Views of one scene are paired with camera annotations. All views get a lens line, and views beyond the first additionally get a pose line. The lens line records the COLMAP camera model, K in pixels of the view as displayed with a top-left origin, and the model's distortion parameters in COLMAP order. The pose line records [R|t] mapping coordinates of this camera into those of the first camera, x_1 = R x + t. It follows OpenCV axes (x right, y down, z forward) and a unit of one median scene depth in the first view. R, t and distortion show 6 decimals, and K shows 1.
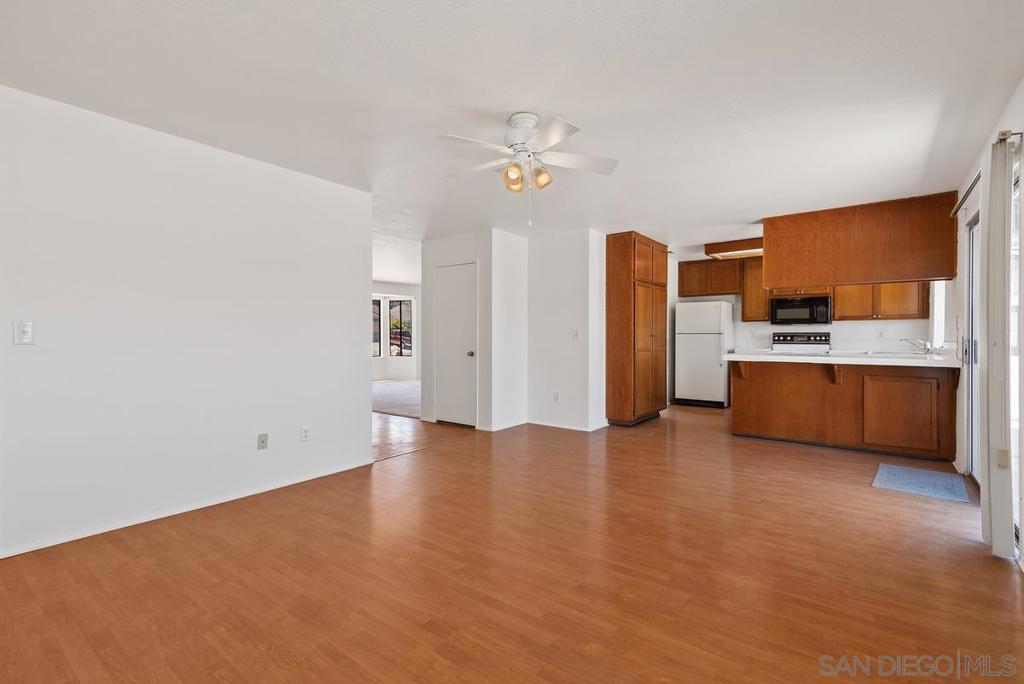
lens RADIAL K [[459.3, 0, 512.0], [0, 459.3, 342.0], [0, 0, 1]] dist [0.012951, -0.000063]
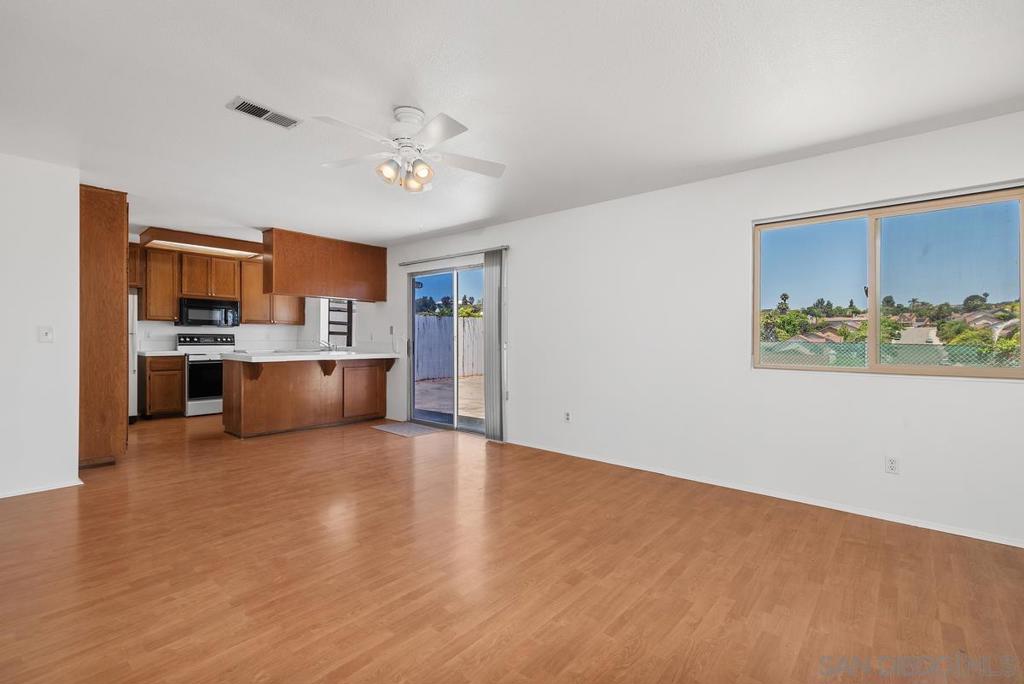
lens RADIAL K [[459.3, 0, 512.0], [0, 459.3, 342.0], [0, 0, 1]] dist [0.012951, -0.000063]
pose [[0.055002, -0.004997, 0.998474, -0.401435], [0.005127, 0.999976, 0.004722, -0.004595], [-0.998473, 0.004860, 0.055027, 0.316333]]
